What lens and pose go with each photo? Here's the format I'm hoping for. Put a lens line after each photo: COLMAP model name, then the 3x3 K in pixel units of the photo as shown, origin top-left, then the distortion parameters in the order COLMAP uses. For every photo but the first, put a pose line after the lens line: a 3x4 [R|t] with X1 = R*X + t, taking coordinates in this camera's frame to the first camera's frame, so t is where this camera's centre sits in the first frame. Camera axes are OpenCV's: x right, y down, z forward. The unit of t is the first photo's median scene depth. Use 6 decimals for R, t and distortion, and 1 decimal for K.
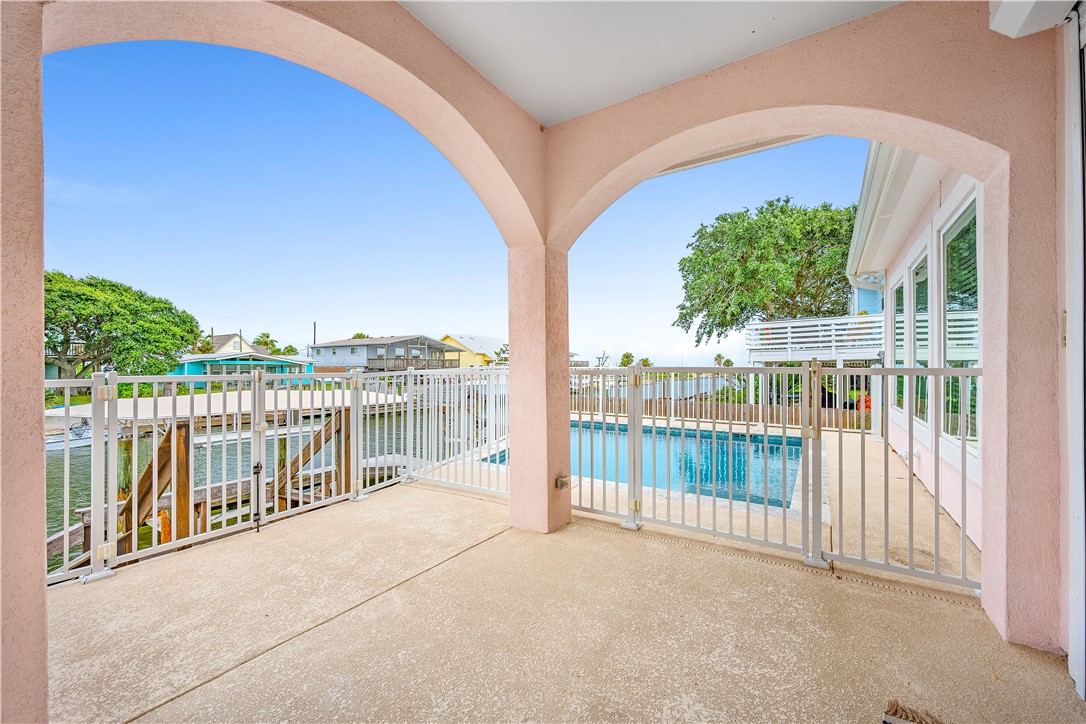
lens RADIAL K [[428.4, 0, 549.8], [0, 428.4, 367.3], [0, 0, 1]] dist [0.002272, -0.000203]
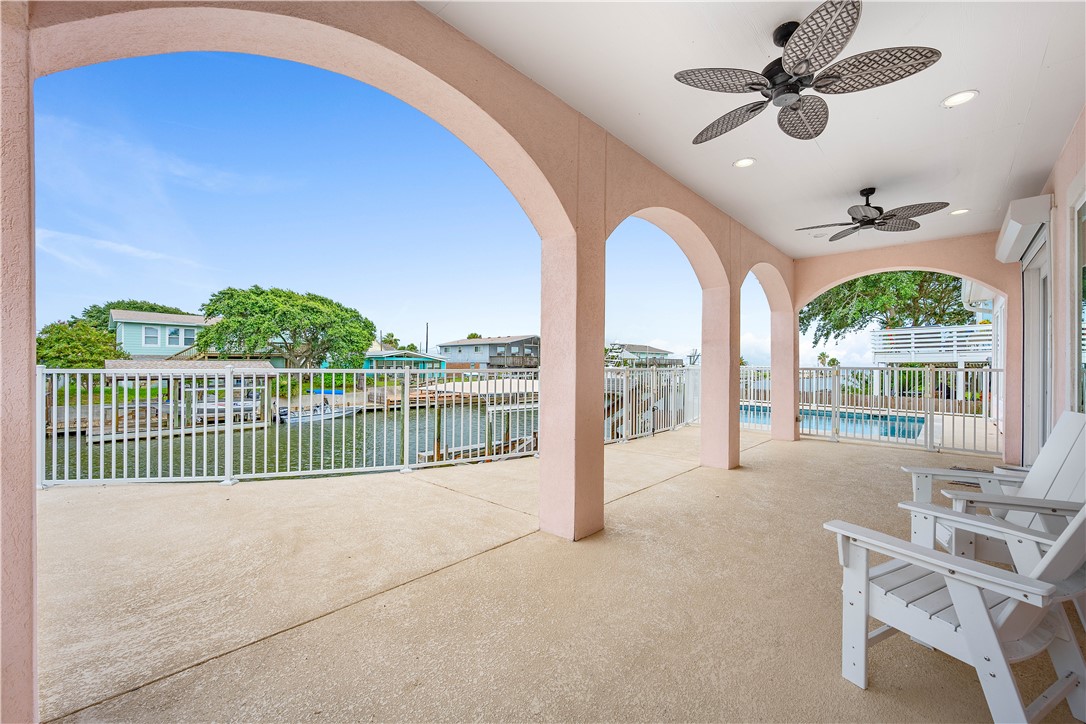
lens RADIAL K [[428.4, 0, 550.1], [0, 428.4, 366.5], [0, 0, 1]] dist [0.002272, -0.000203]
pose [[0.982887, 0.010196, -0.183930, -0.113112], [-0.009474, 0.999944, 0.004802, 0.000552], [0.183968, -0.002977, 0.982928, -0.190921]]
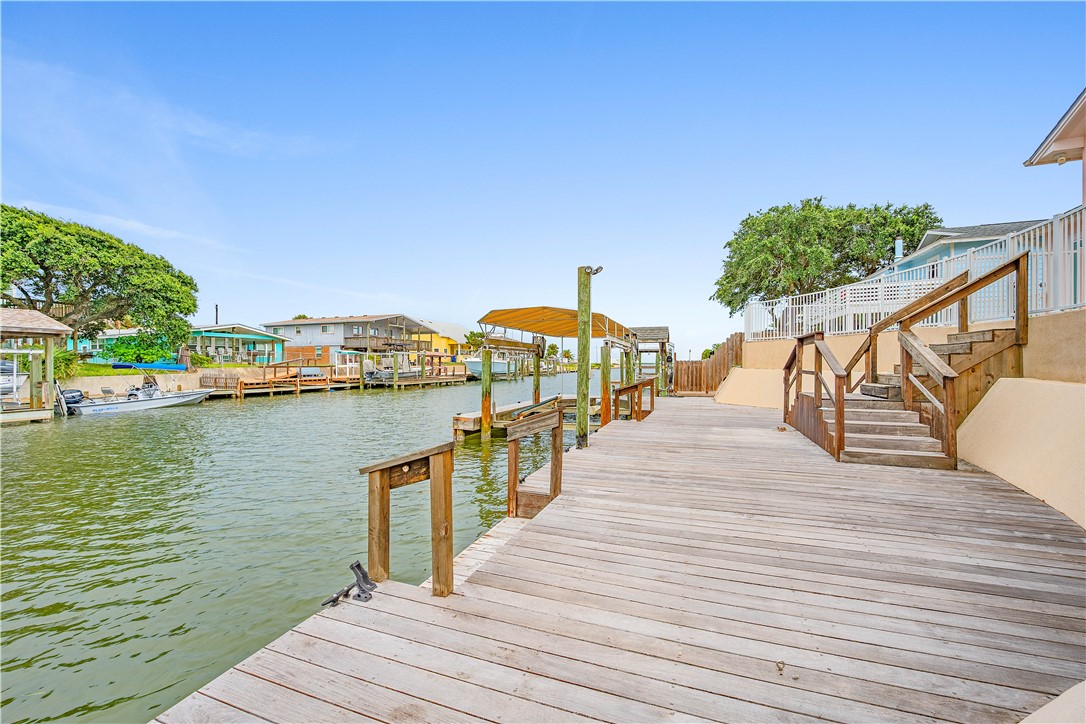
lens RADIAL K [[428.4, 0, 546.2], [0, 428.4, 364.9], [0, 0, 1]] dist [0.002272, -0.000203]
pose [[0.971223, -0.003699, 0.238144, -0.442465], [0.003384, 0.999993, 0.001735, 0.081042], [-0.238149, -0.000879, 0.971228, -0.044767]]
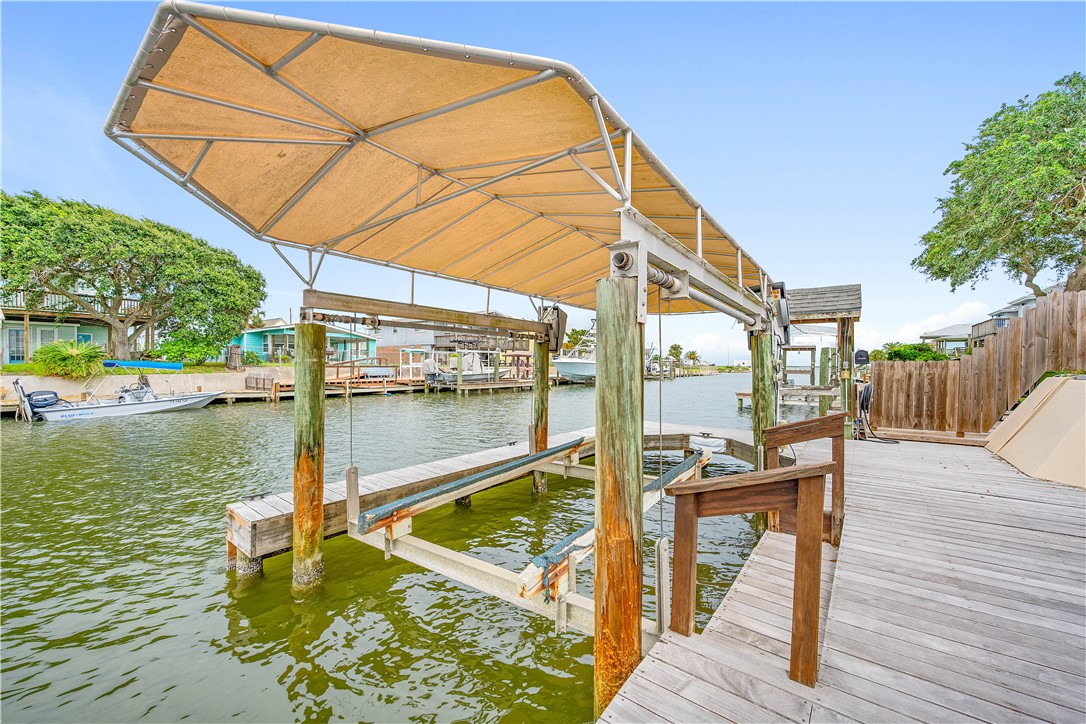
lens RADIAL K [[428.4, 0, 547.2], [0, 428.4, 365.0], [0, 0, 1]] dist [0.002272, -0.000203]
pose [[0.998930, 0.005414, -0.045940, -0.303829], [-0.005514, 0.999983, -0.002046, 0.081254], [0.045928, 0.002297, 0.998942, 0.247441]]
